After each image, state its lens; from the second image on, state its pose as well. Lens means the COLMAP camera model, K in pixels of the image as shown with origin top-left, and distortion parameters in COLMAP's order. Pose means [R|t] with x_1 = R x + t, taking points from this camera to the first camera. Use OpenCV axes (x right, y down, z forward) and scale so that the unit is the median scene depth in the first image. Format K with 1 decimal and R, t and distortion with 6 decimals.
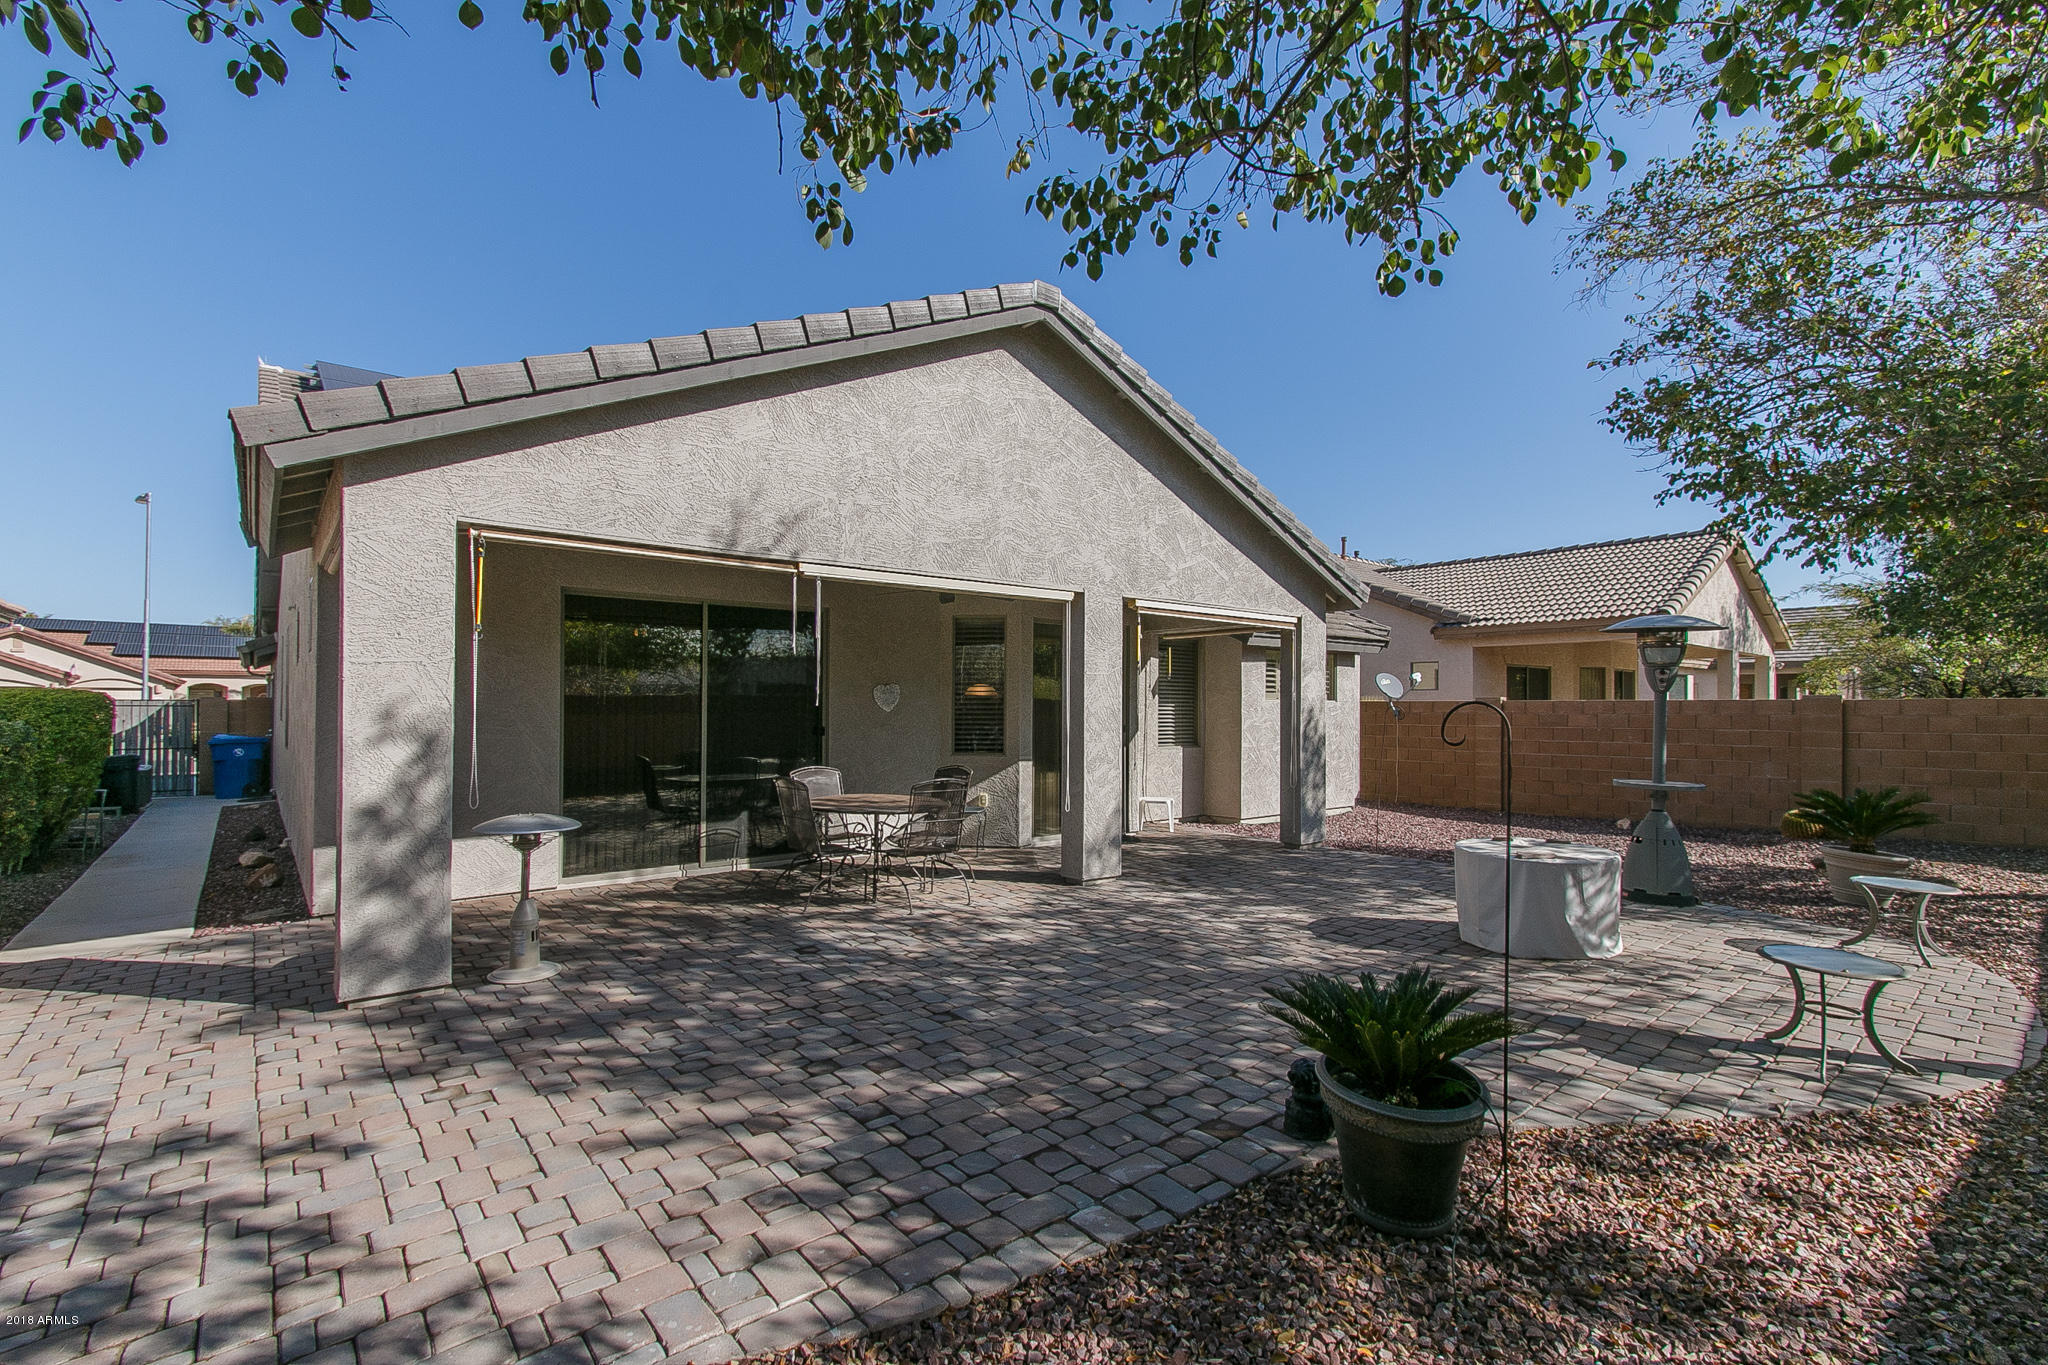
lens RADIAL K [[944.0, 0, 1023.7], [0, 944.0, 694.5], [0, 0, 1]] dist [-0.000676, -0.000280]
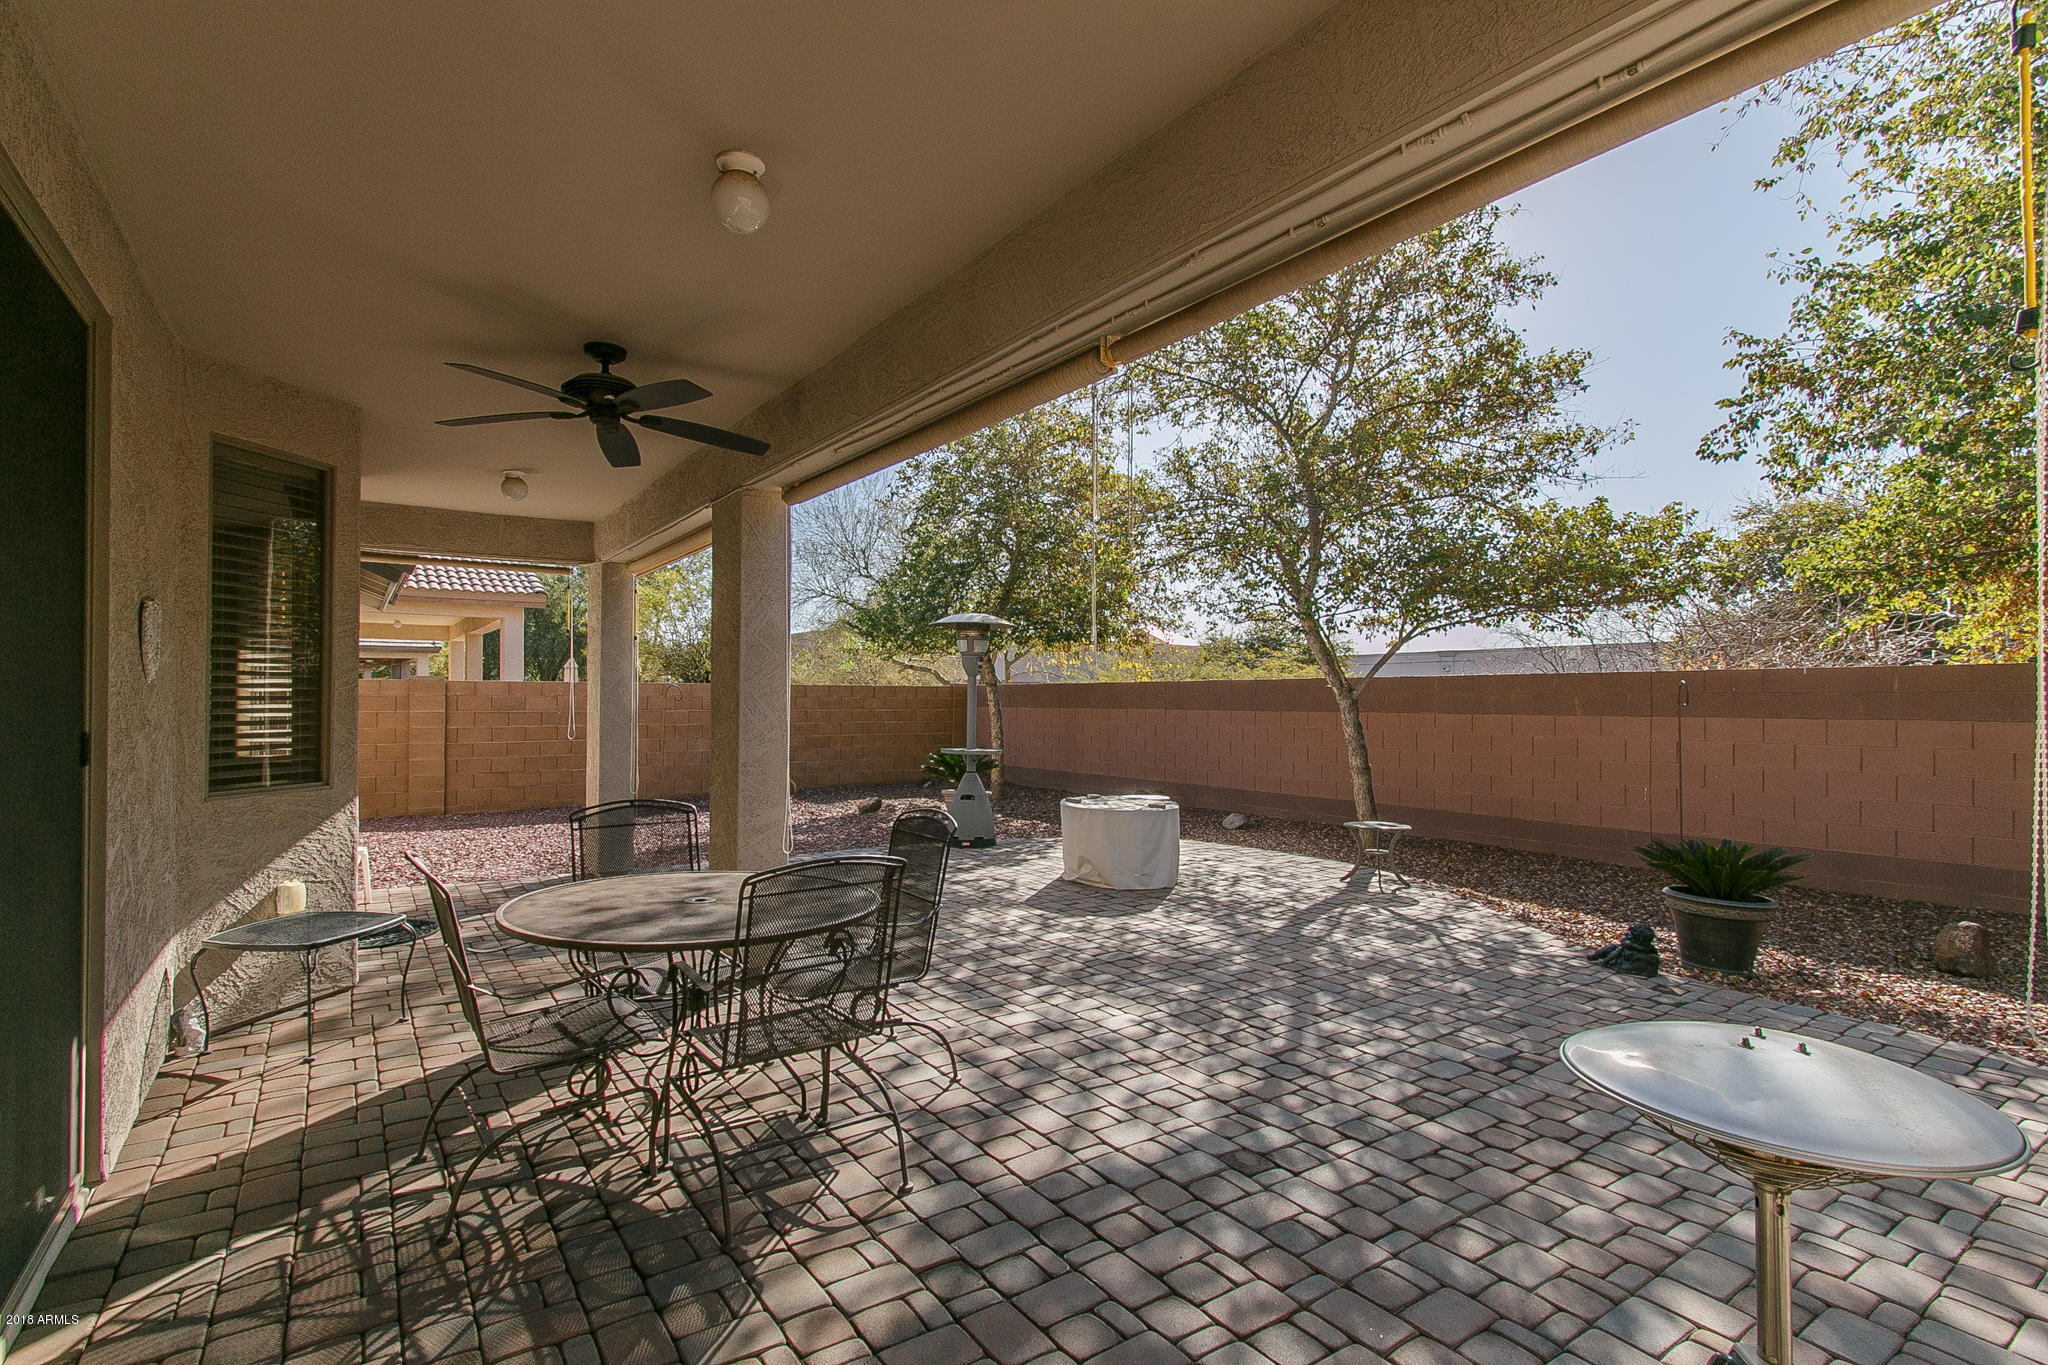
lens RADIAL K [[944.0, 0, 1020.6], [0, 944.0, 688.6], [0, 0, 1]] dist [-0.000676, -0.000280]
pose [[0.082969, 0.012717, 0.996471, -0.767220], [-0.018268, 0.999770, -0.011238, 0.031547], [-0.996385, -0.017271, 0.083182, 1.122420]]
